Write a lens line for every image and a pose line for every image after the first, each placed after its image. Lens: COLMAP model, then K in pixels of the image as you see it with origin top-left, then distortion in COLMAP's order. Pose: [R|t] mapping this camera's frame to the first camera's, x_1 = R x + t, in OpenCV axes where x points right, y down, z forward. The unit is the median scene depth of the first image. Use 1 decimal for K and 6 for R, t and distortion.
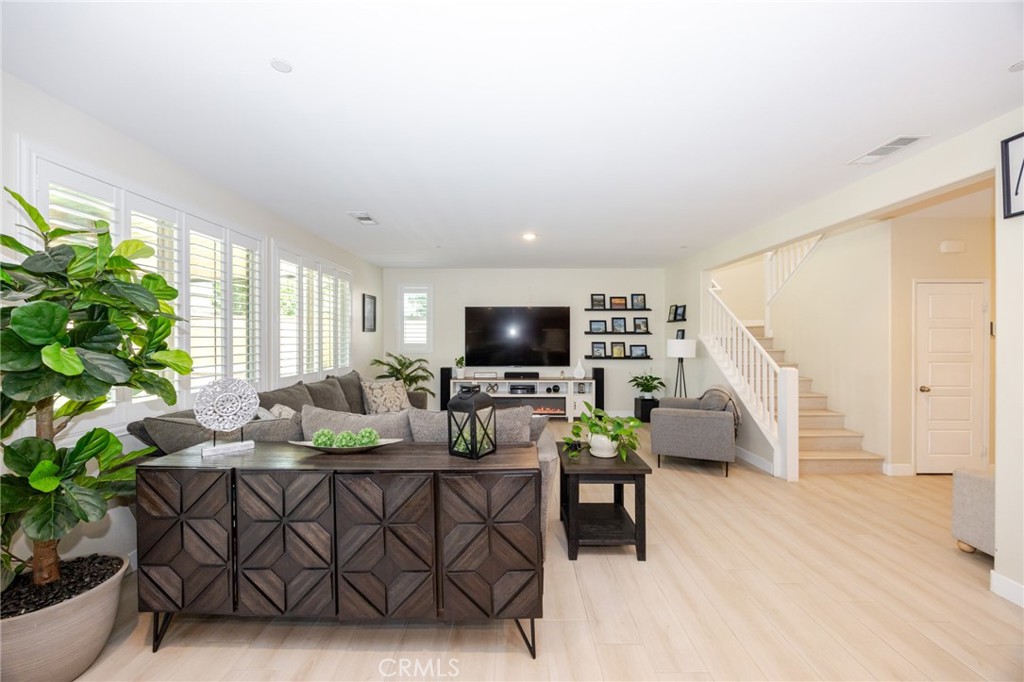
lens RADIAL K [[389.9, 0, 512.1], [0, 389.9, 337.4], [0, 0, 1]] dist [-0.000924, -0.000140]
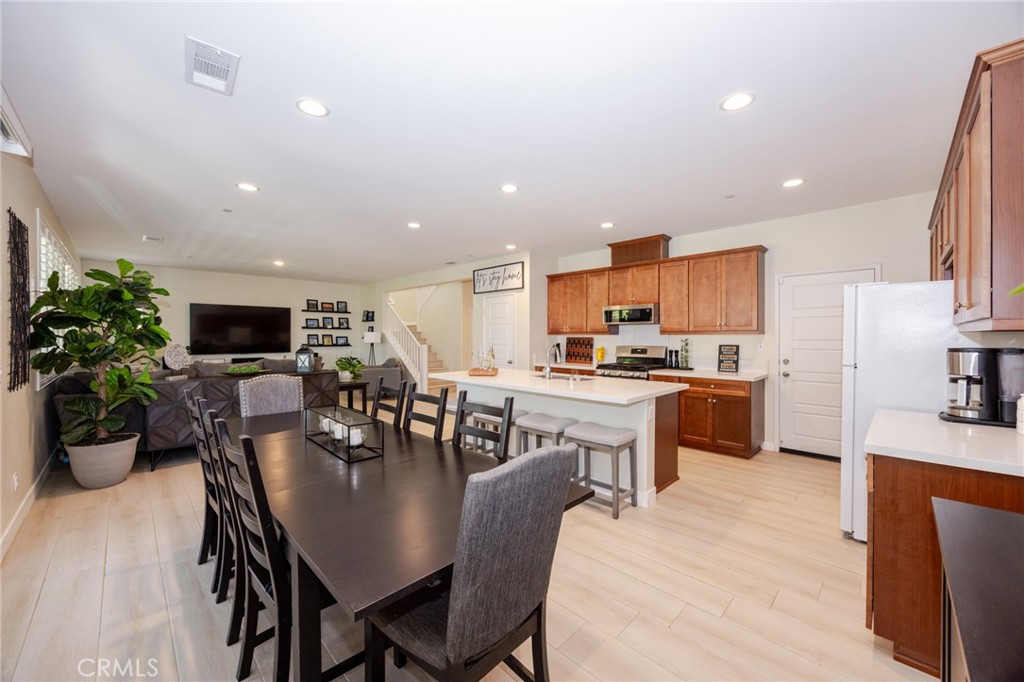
lens RADIAL K [[389.9, 0, 512.1], [0, 389.9, 337.4], [0, 0, 1]] dist [-0.000924, -0.000140]
pose [[0.703614, -0.001422, 0.710581, -0.266526], [-0.001896, 0.999991, 0.003879, 0.016013], [-0.710580, -0.004076, 0.703605, -0.483195]]
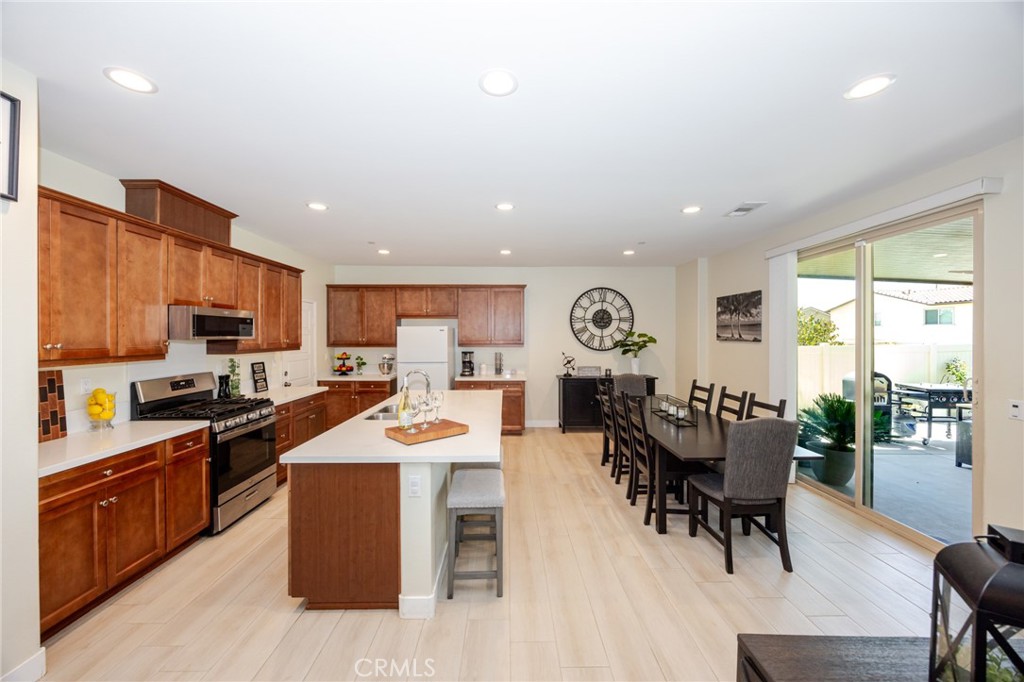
lens RADIAL K [[387.4, 0, 511.1], [0, 387.4, 336.9], [0, 0, 1]] dist [-0.001429, -0.000023]
pose [[-0.999866, -0.000720, -0.016334, 0.091757], [-0.000742, 0.999999, 0.001323, -0.011755], [0.016333, 0.001335, -0.999866, 0.366858]]
